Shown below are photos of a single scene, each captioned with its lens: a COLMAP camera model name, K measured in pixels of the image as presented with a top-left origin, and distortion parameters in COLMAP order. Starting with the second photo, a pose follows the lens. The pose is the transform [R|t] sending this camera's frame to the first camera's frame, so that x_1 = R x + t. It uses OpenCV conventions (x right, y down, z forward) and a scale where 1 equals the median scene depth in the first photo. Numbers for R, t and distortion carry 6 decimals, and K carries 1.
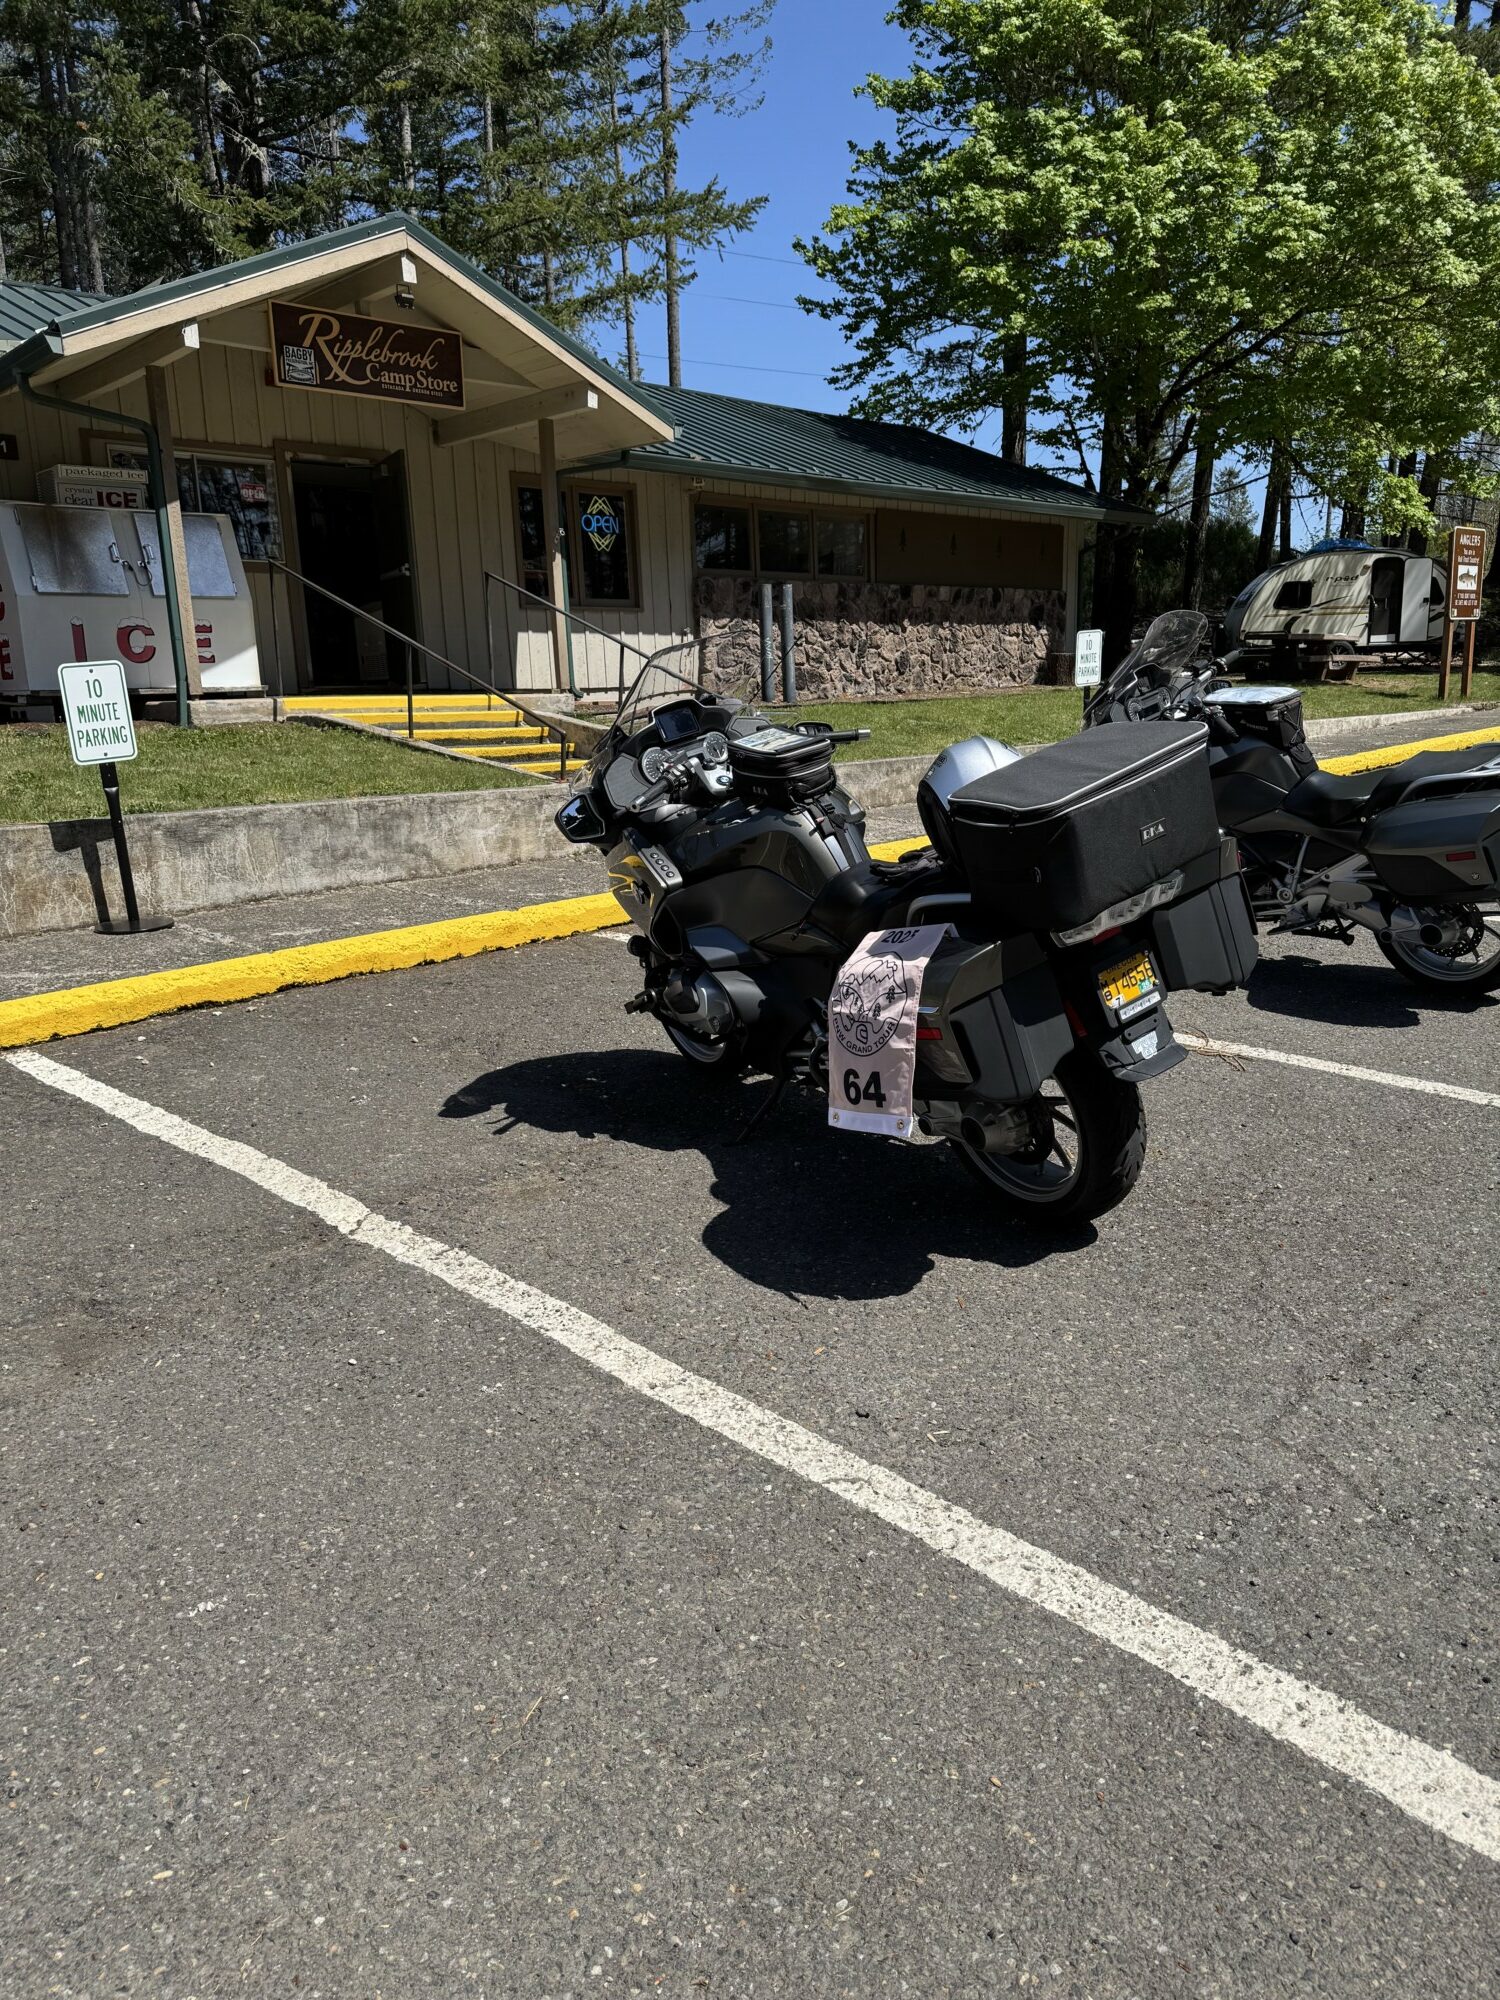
lens RADIAL K [[1443.2, 0, 751.1], [0, 1443.2, 1004.3], [0, 0, 1]] dist [0.020922, -0.033201]
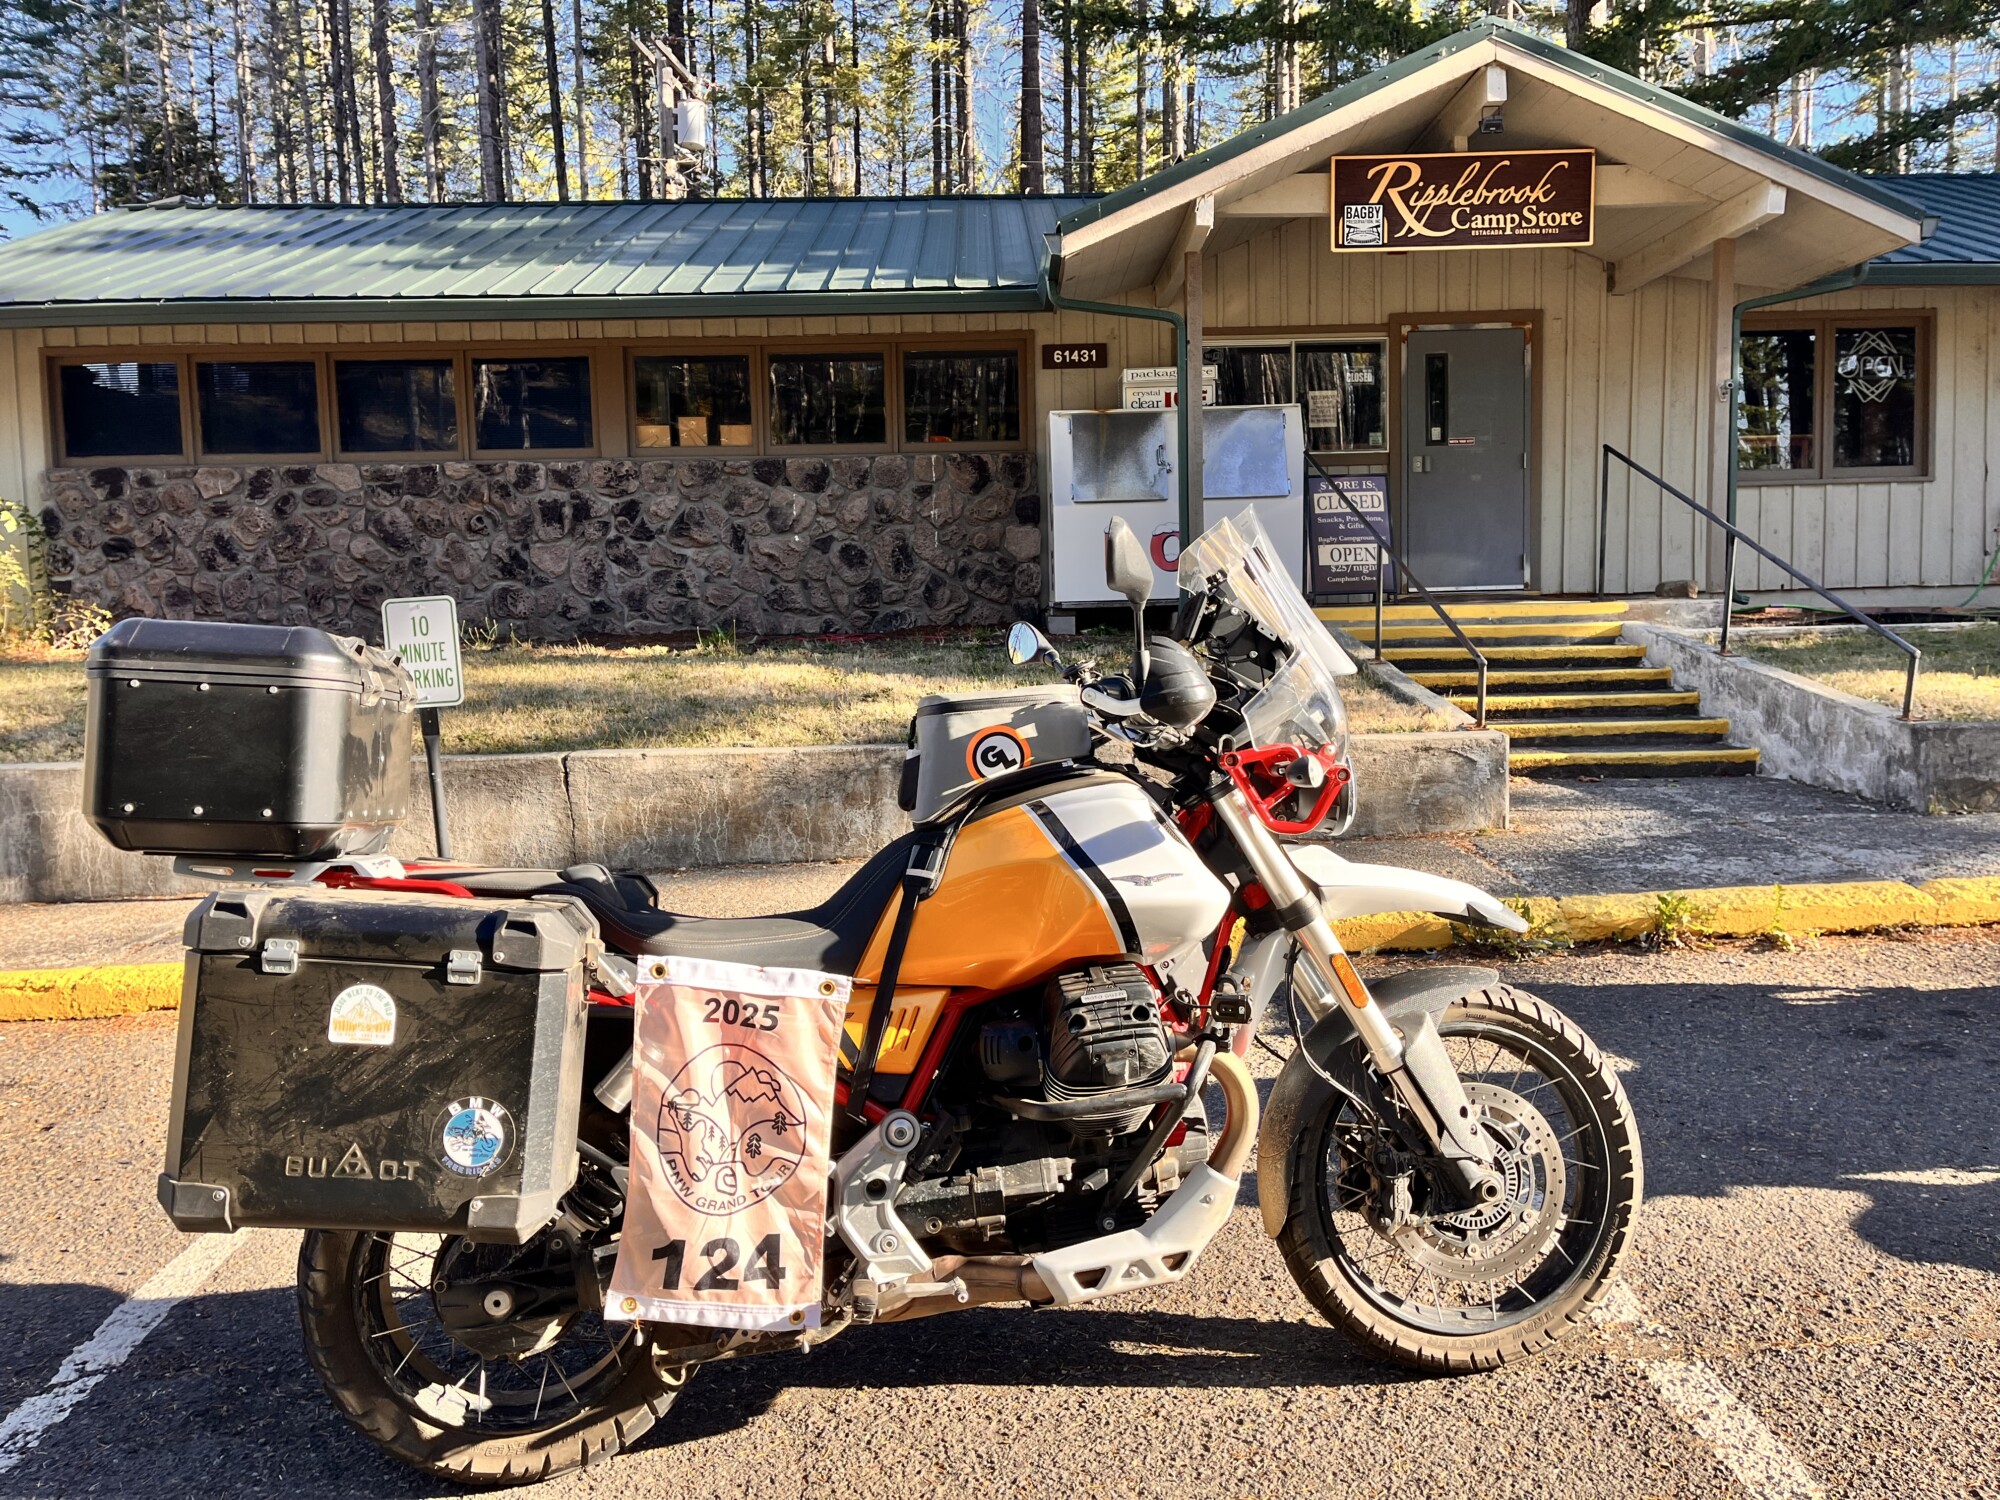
lens RADIAL K [[1505.4, 0, 1000.4], [0, 1505.4, 736.6], [0, 0, 1]] dist [0.064324, -0.061154]
pose [[0.715837, 0.065822, -0.695158, 0.180433], [-0.143725, 0.988119, -0.054439, -0.063206], [0.683316, 0.138881, 0.716793, 0.252836]]
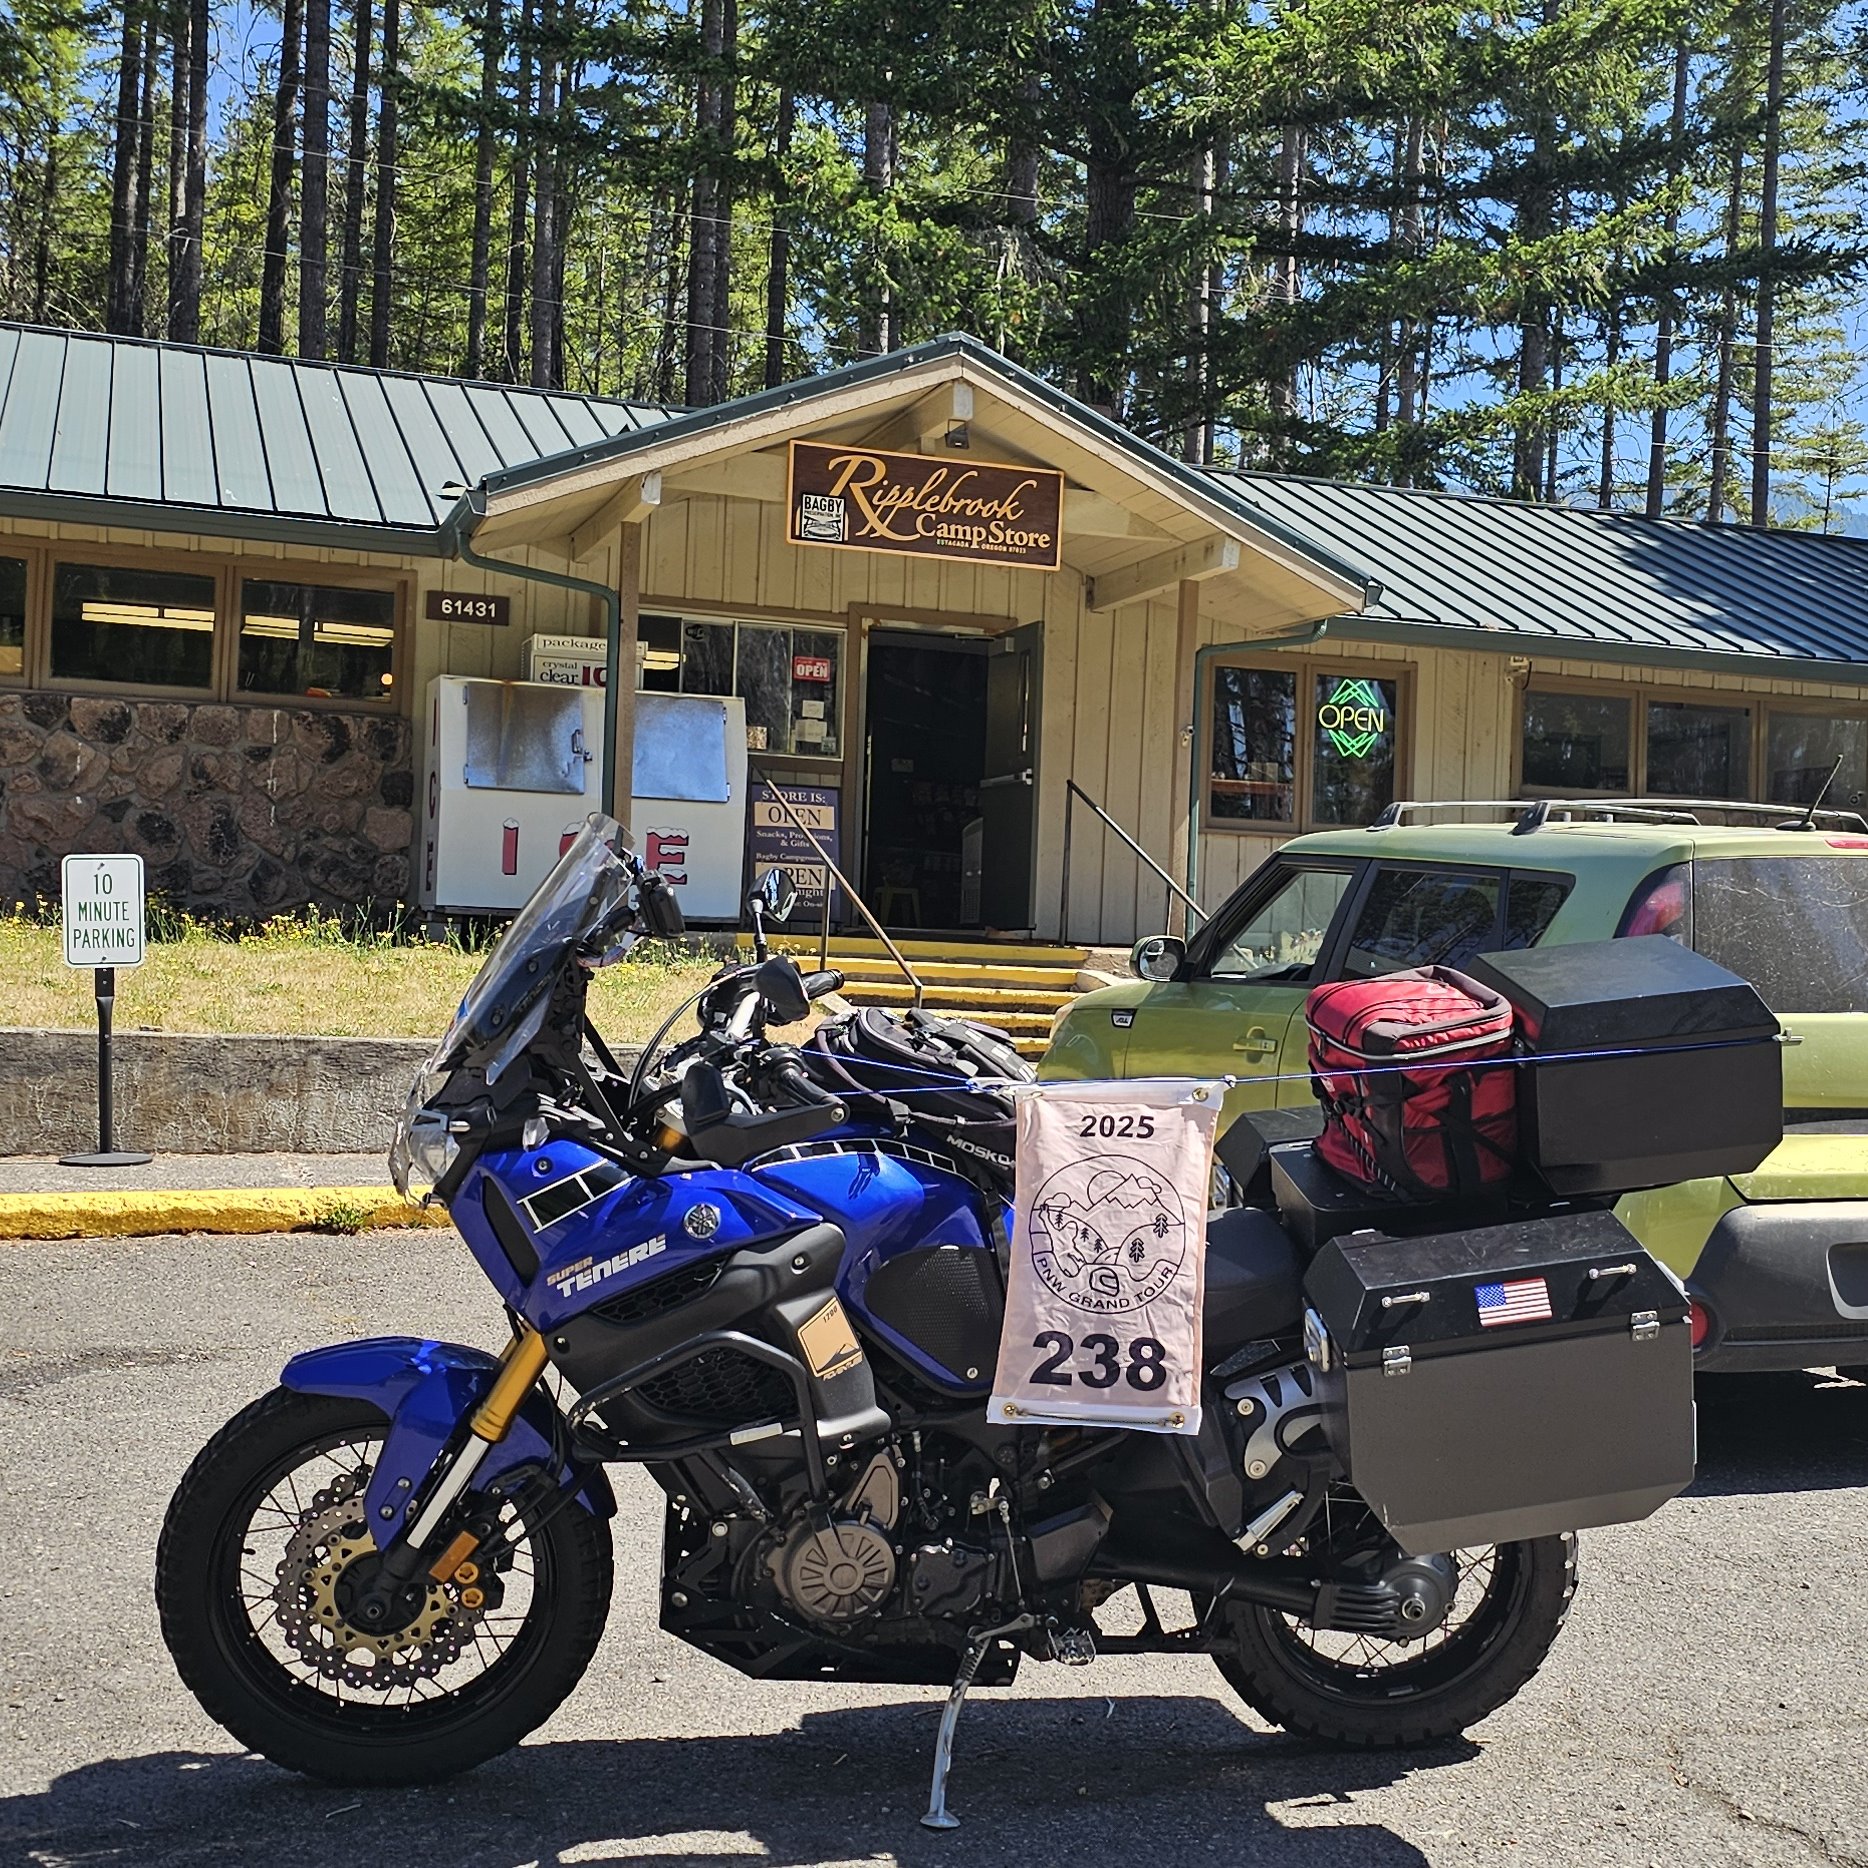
lens RADIAL K [[2711.1, 0, 1172.7], [0, 2711.1, 914.9], [0, 0, 1]] dist [0.057719, 0.000000]
pose [[0.917933, 0.053666, -0.393089, 0.447694], [-0.145809, 0.967101, -0.208459, 0.040895], [0.368970, 0.248667, 0.895559, -0.183879]]
